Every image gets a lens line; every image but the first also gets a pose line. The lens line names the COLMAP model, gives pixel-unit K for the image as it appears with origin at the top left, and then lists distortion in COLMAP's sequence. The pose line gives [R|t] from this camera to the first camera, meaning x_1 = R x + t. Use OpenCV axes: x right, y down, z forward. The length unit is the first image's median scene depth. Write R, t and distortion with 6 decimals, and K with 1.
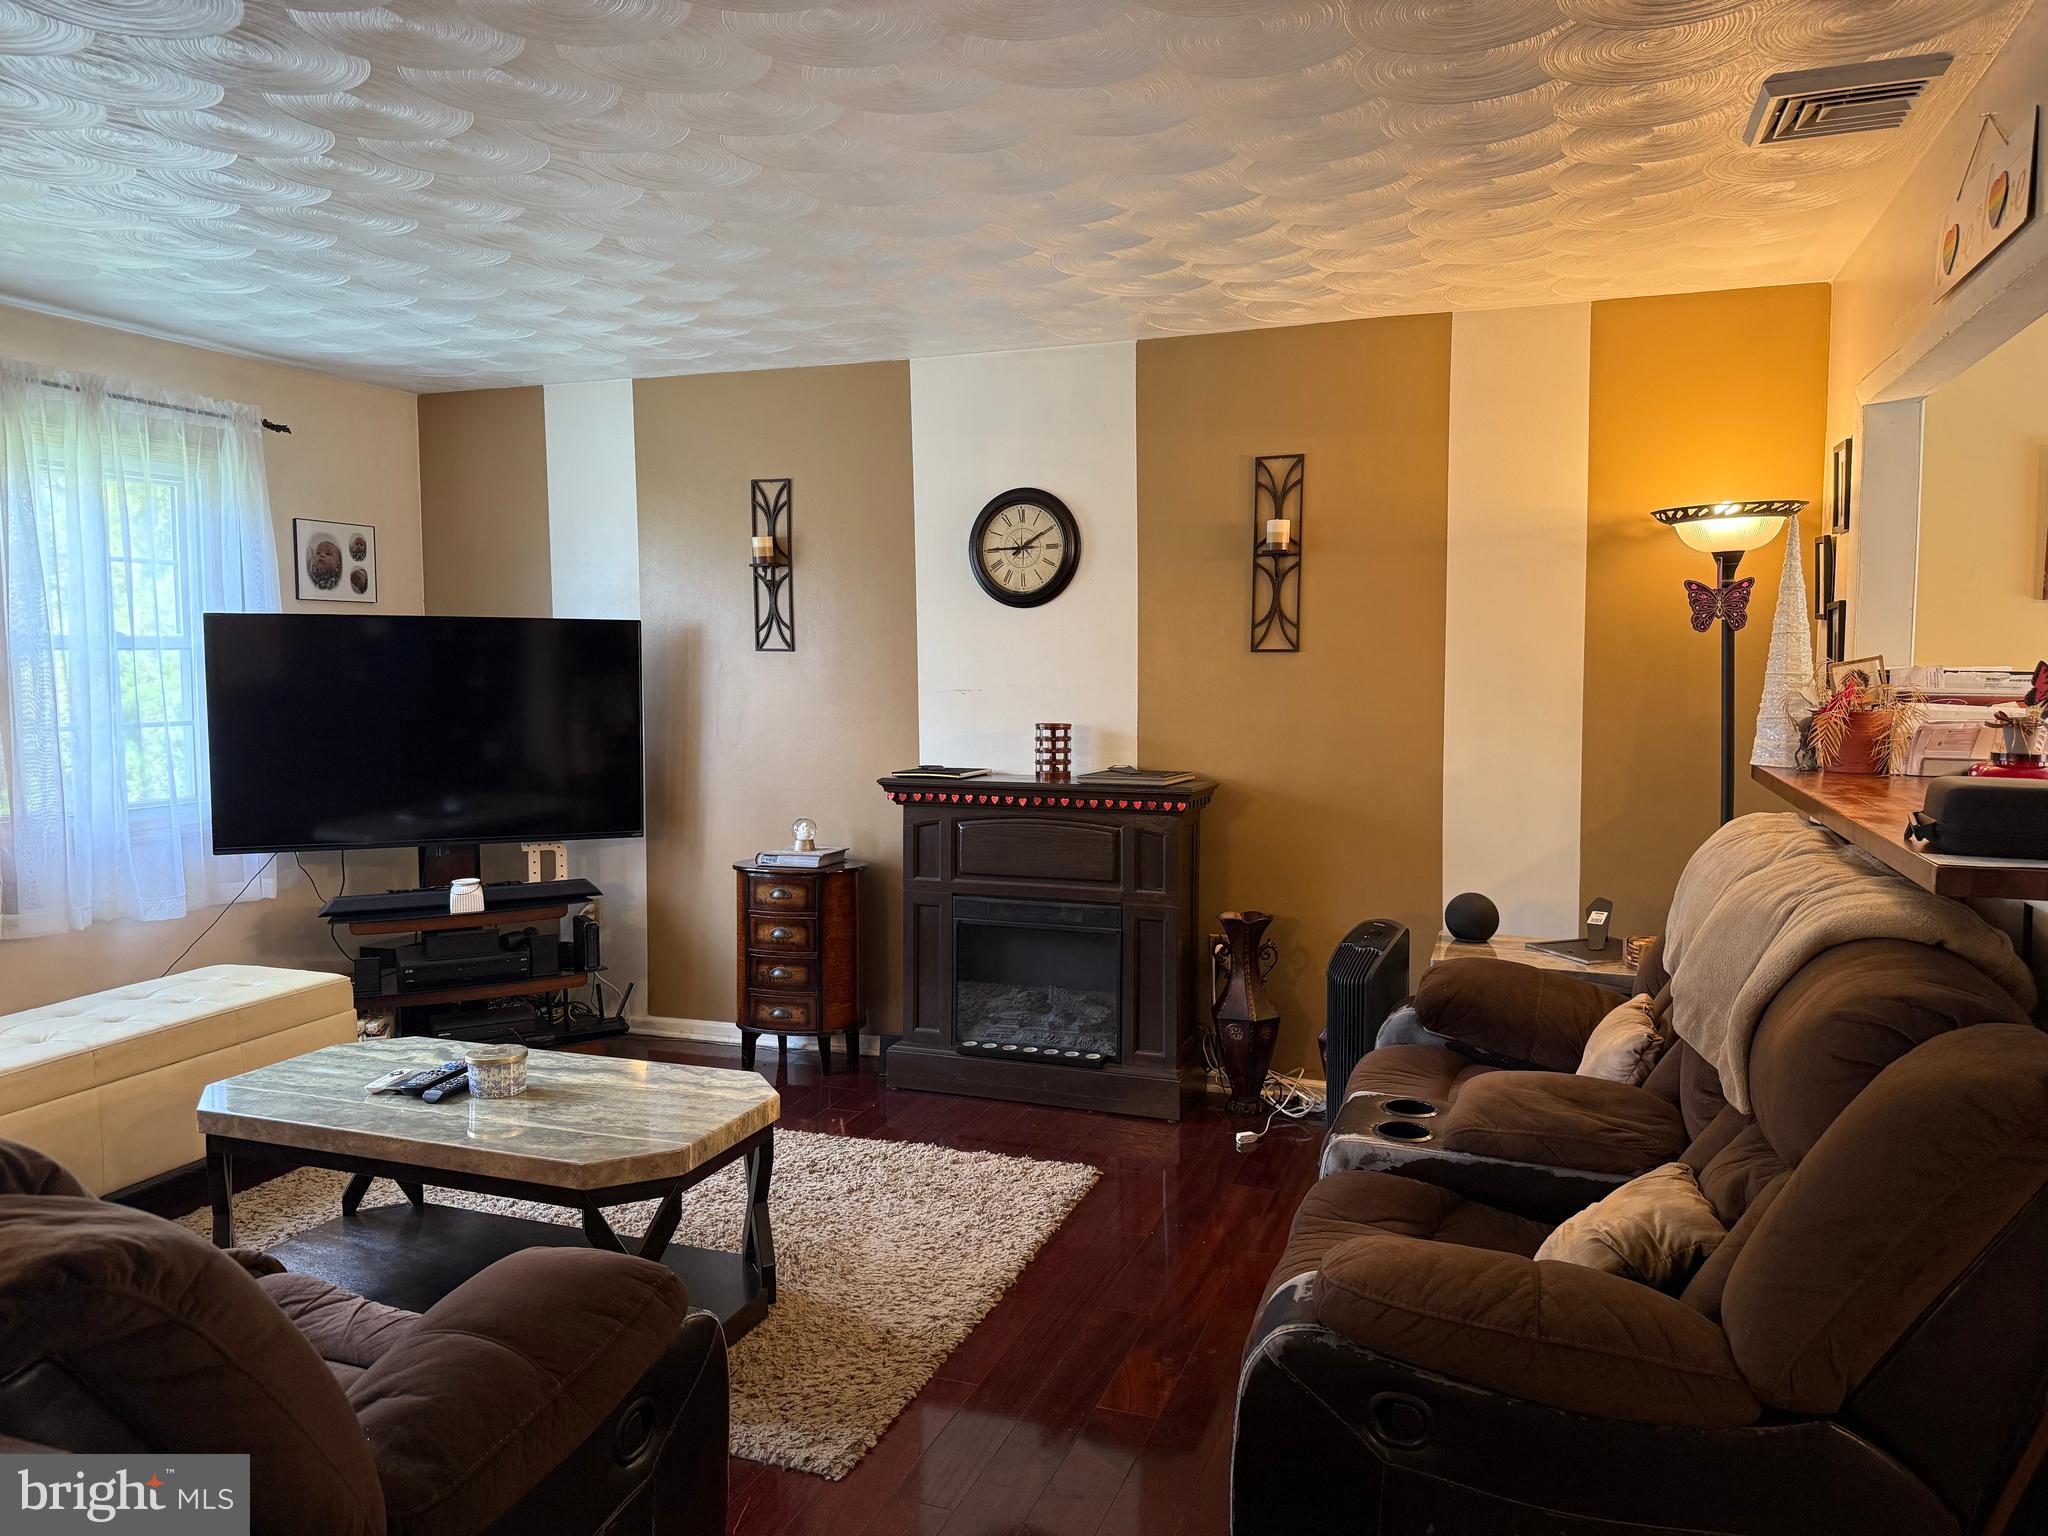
lens RADIAL K [[1411.7, 0, 1033.5], [0, 1411.7, 764.8], [0, 0, 1]] dist [0.095876, -0.135629]
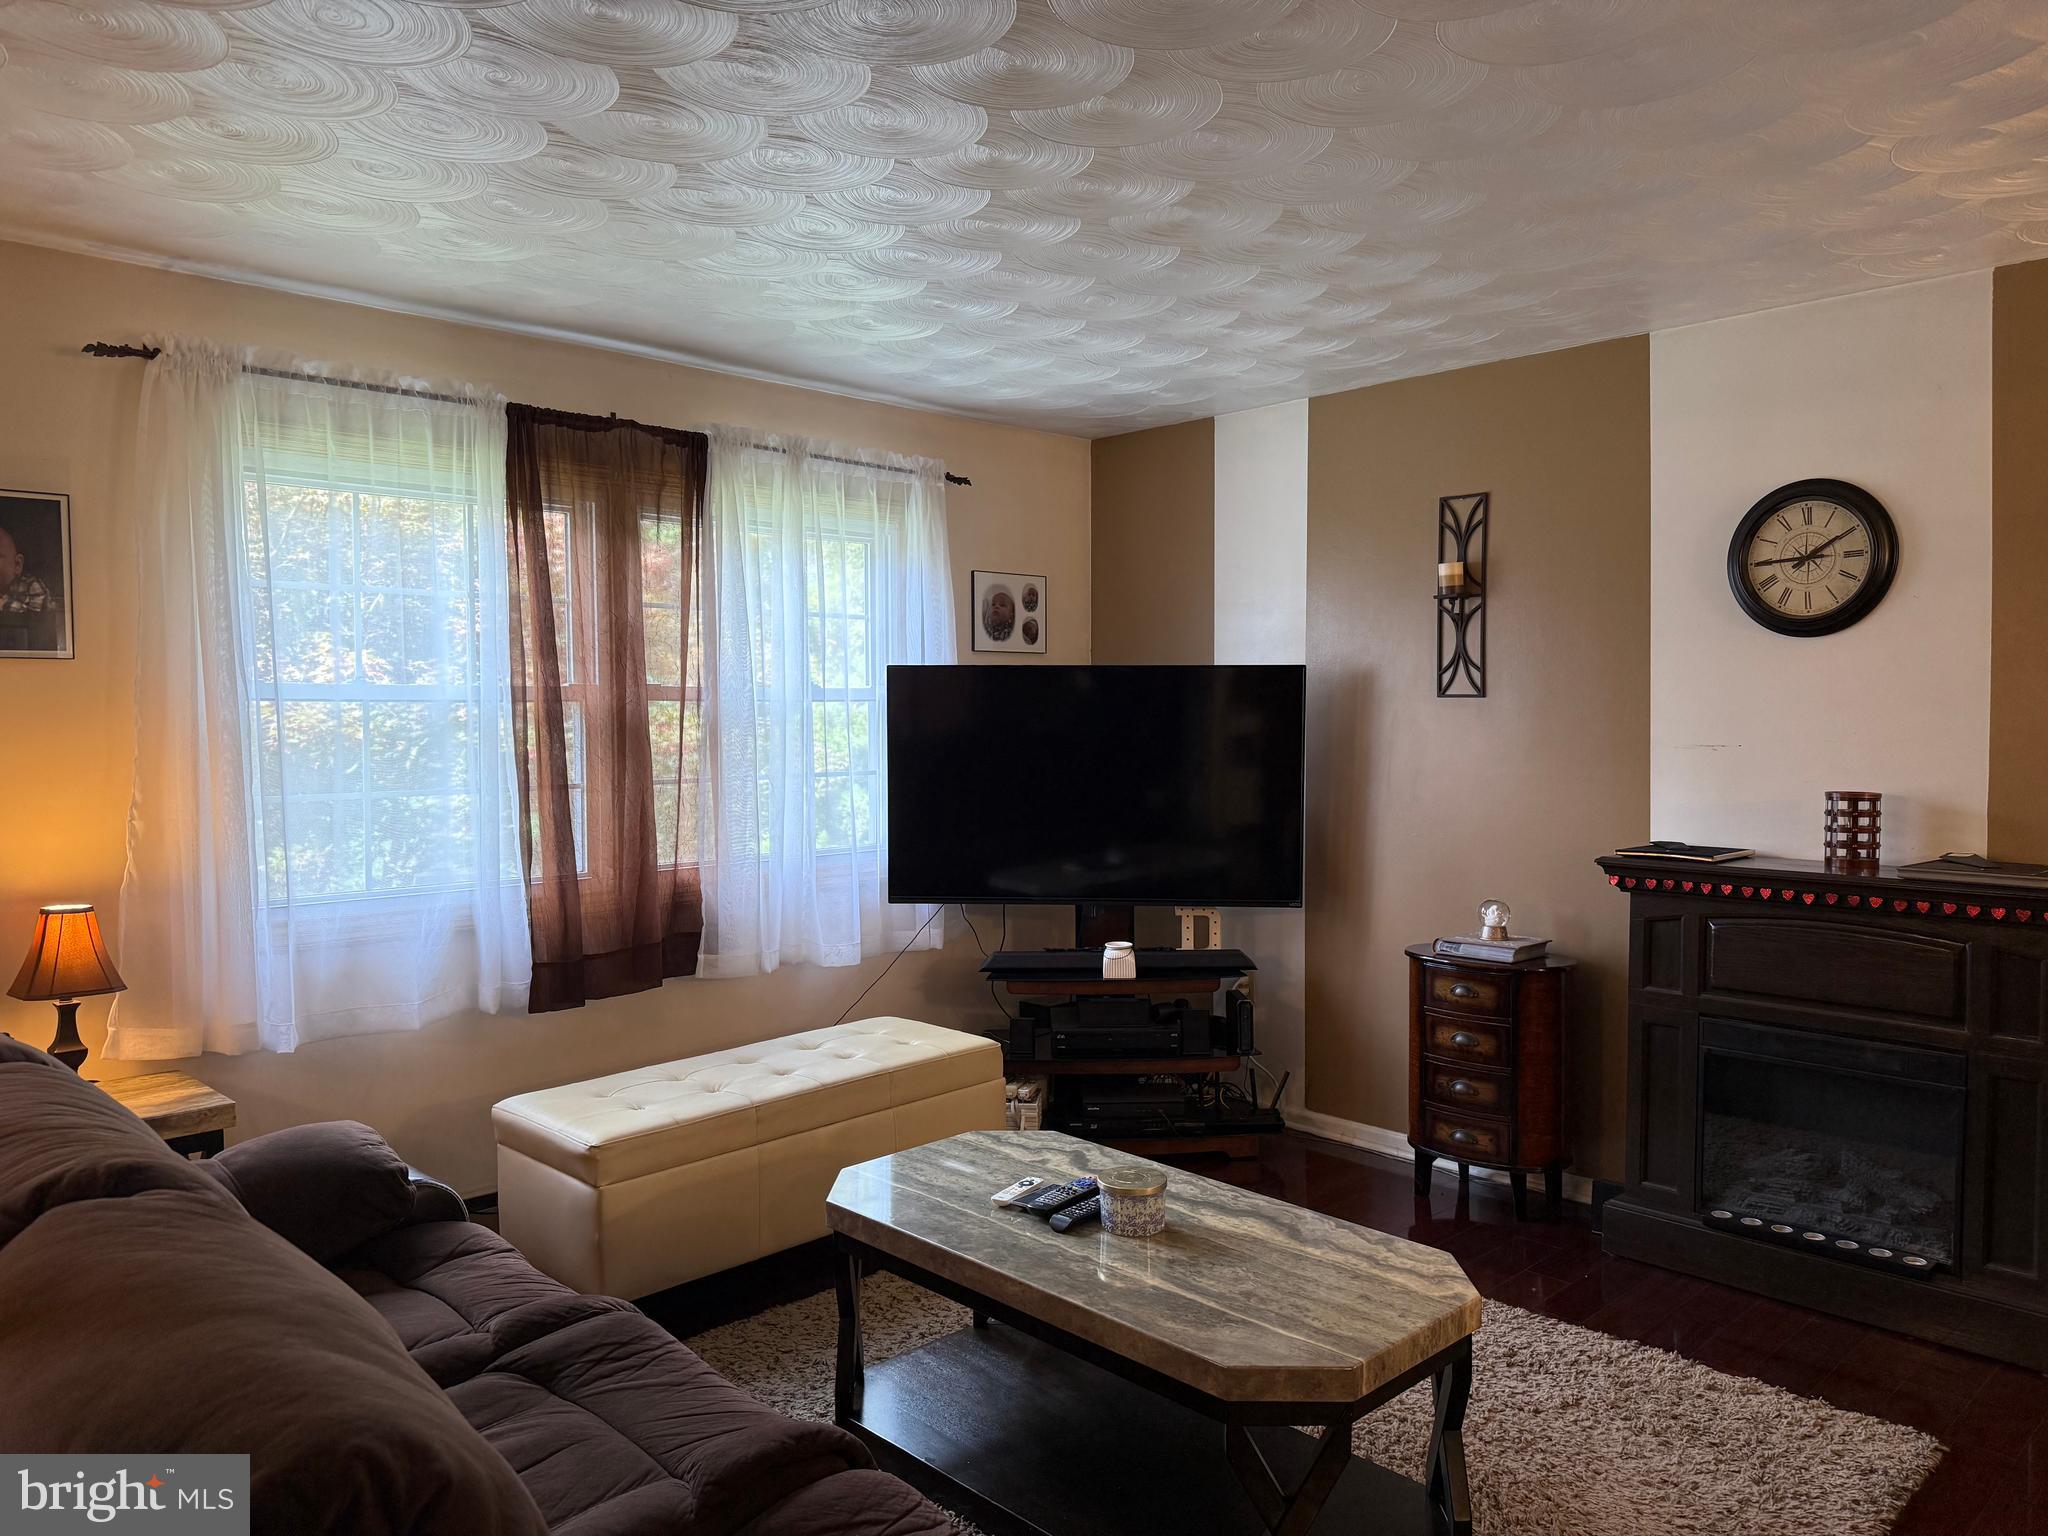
lens RADIAL K [[1411.7, 0, 1033.5], [0, 1411.7, 764.8], [0, 0, 1]] dist [0.095876, -0.135629]
pose [[0.898344, 0.015347, -0.439024, -0.043381], [-0.030421, 0.999164, -0.027320, -0.010704], [0.438238, 0.037899, 0.898060, 0.145212]]
